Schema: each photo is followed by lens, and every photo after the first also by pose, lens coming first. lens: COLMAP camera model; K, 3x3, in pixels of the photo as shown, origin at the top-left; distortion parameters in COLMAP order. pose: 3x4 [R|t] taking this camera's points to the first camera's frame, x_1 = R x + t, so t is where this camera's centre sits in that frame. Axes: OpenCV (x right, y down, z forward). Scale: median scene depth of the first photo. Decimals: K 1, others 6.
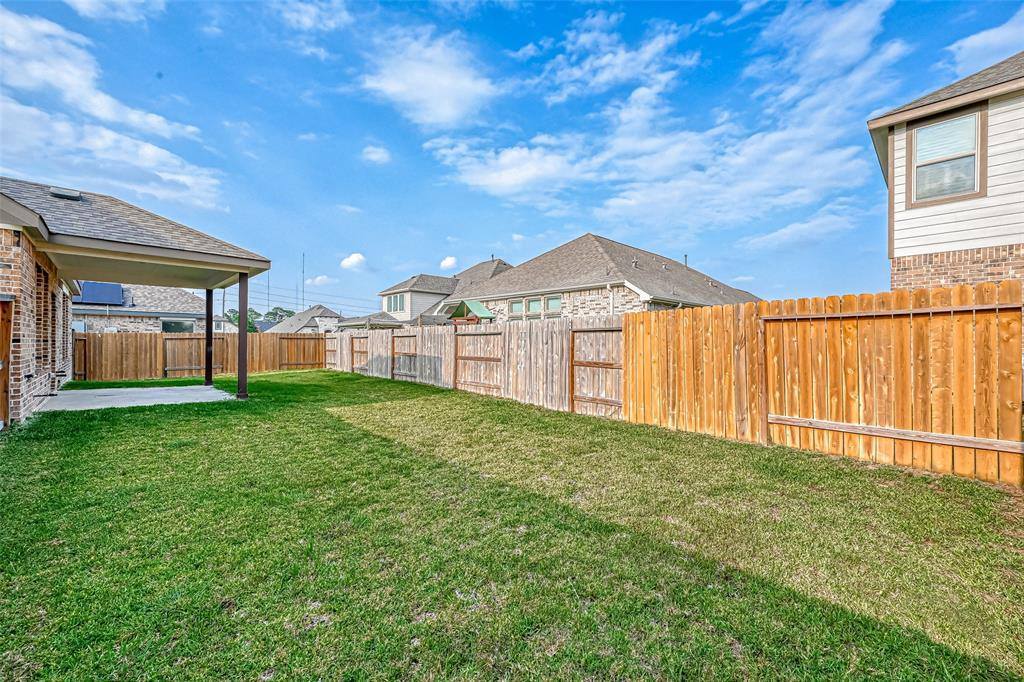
lens RADIAL K [[426.6, 0, 500.0], [0, 426.6, 345.7], [0, 0, 1]] dist [0.000229, 0.000058]
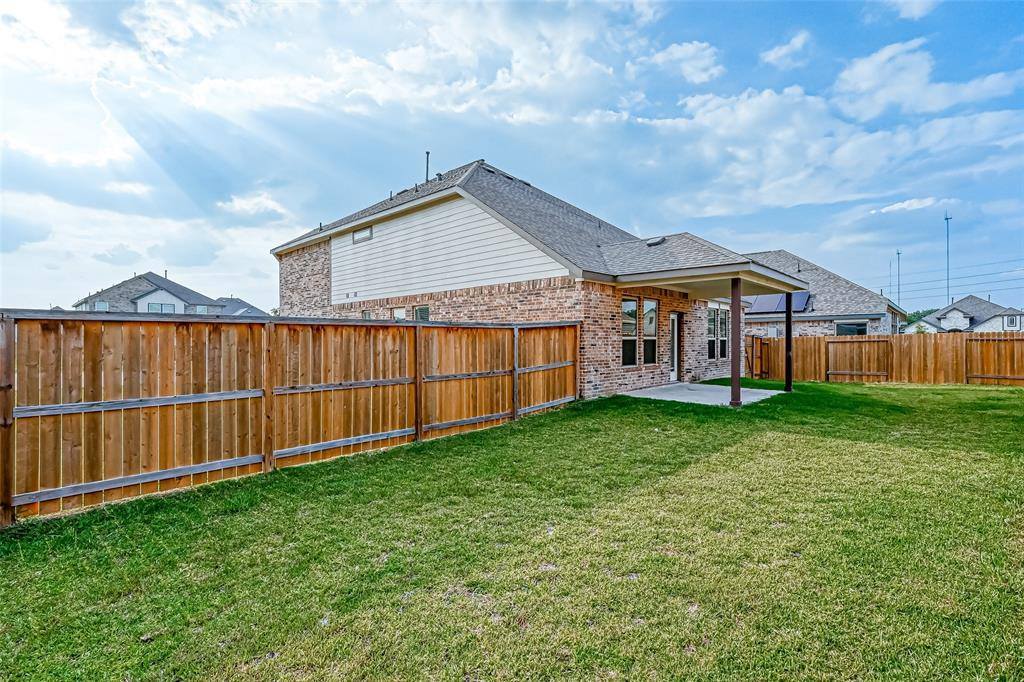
lens RADIAL K [[426.6, 0, 500.0], [0, 426.6, 345.7], [0, 0, 1]] dist [0.000229, 0.000058]
pose [[0.083655, 0.000478, -0.996495, 0.136352], [-0.002843, 0.999996, 0.000241, -0.005802], [0.996491, 0.002813, 0.083656, 0.158879]]
